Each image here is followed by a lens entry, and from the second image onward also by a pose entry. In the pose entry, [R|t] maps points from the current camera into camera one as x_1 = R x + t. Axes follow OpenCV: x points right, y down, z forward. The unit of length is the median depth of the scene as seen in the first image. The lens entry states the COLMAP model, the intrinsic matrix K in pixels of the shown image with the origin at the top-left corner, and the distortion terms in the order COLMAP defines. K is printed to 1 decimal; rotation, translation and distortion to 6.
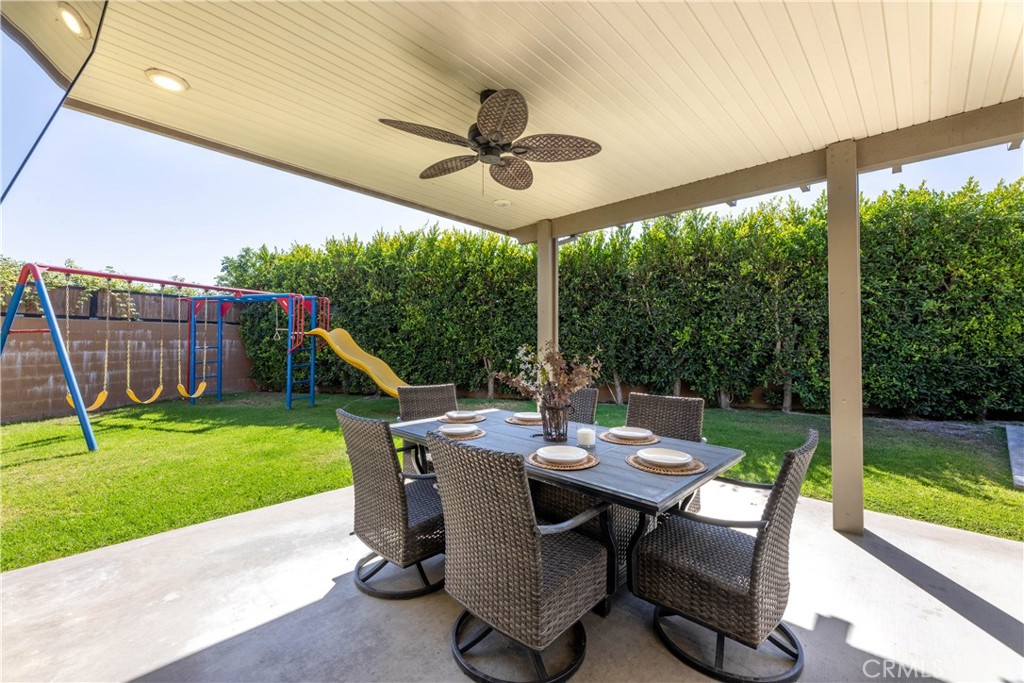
lens RADIAL K [[414.8, 0, 505.7], [0, 414.8, 336.6], [0, 0, 1]] dist [0.000523, 0.000234]
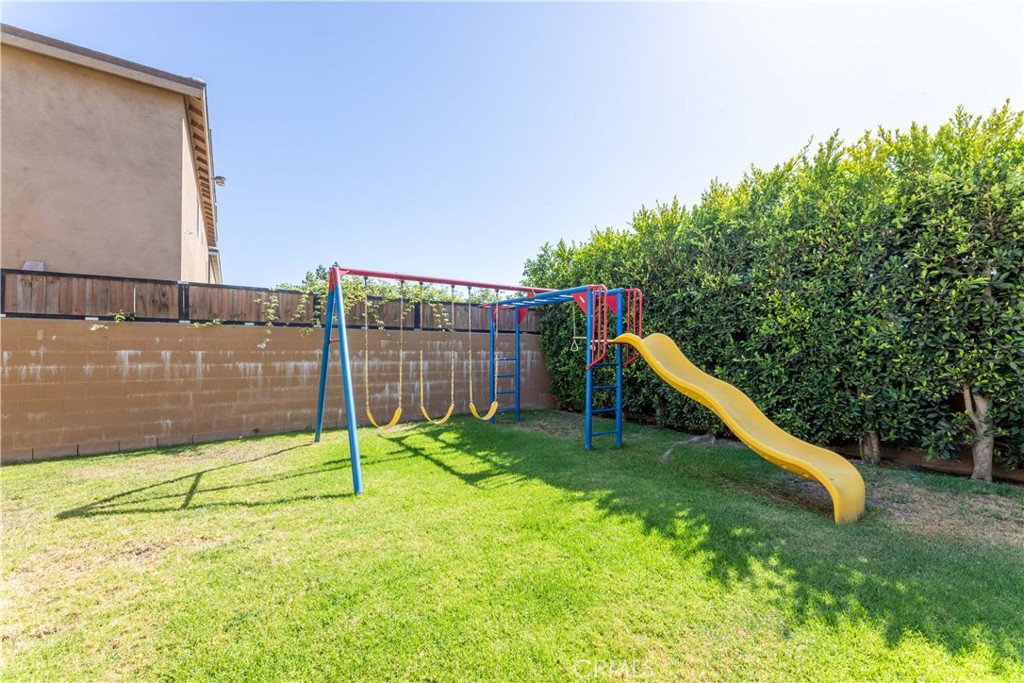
lens RADIAL K [[414.8, 0, 505.7], [0, 414.8, 336.6], [0, 0, 1]] dist [0.000523, 0.000234]
pose [[0.775113, -0.018831, -0.631542, -0.155162], [0.001141, 0.999596, -0.028405, 0.003046], [0.631822, 0.021296, 0.774821, 0.306730]]
